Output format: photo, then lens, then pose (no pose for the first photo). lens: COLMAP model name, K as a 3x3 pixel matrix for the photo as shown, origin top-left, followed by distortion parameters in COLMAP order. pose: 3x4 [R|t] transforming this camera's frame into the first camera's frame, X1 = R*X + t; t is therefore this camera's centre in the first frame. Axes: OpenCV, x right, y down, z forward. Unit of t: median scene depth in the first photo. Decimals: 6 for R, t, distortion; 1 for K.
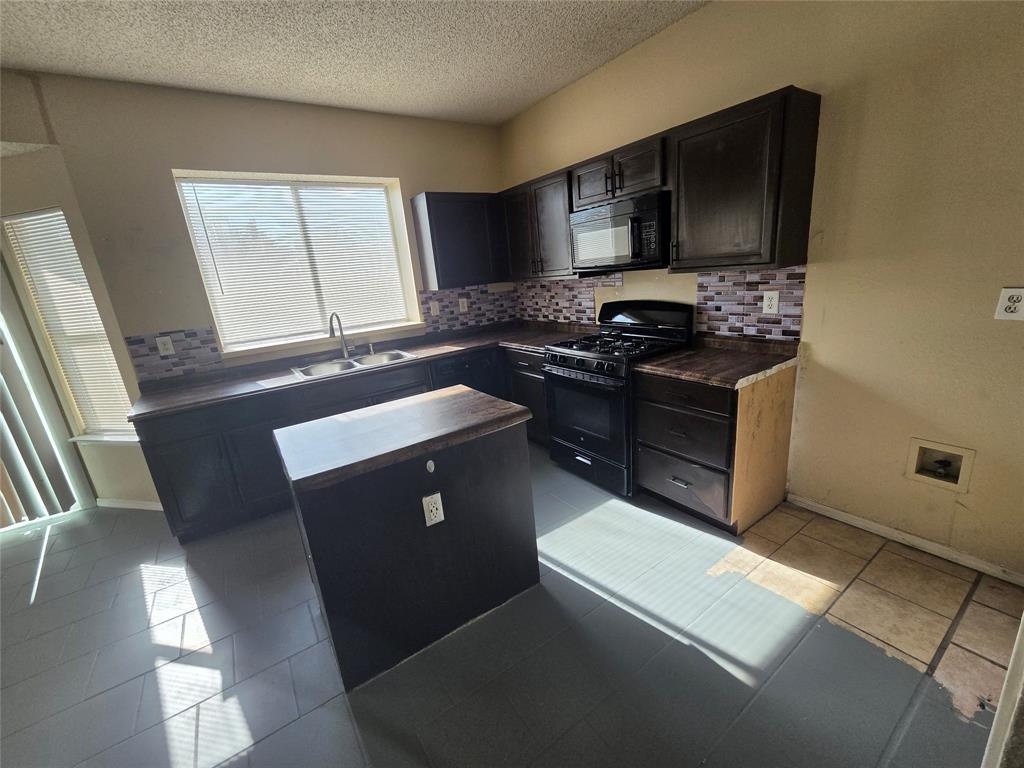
lens RADIAL K [[425.8, 0, 512.0], [0, 425.8, 384.0], [0, 0, 1]] dist [-0.000264, 0.000000]
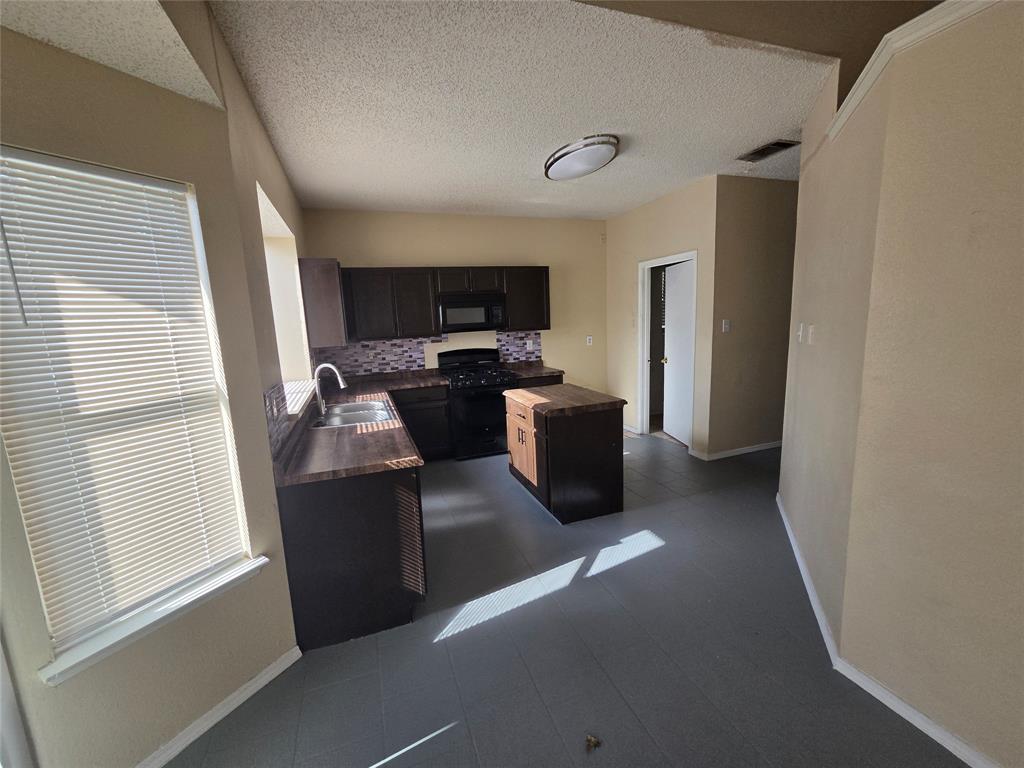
lens RADIAL K [[425.8, 0, 512.0], [0, 425.8, 384.0], [0, 0, 1]] dist [-0.000264, 0.000000]
pose [[0.256819, -0.077367, 0.963358, -1.531027], [0.275646, 0.961252, 0.003714, -0.020866], [-0.926317, 0.264591, 0.268194, 0.478306]]
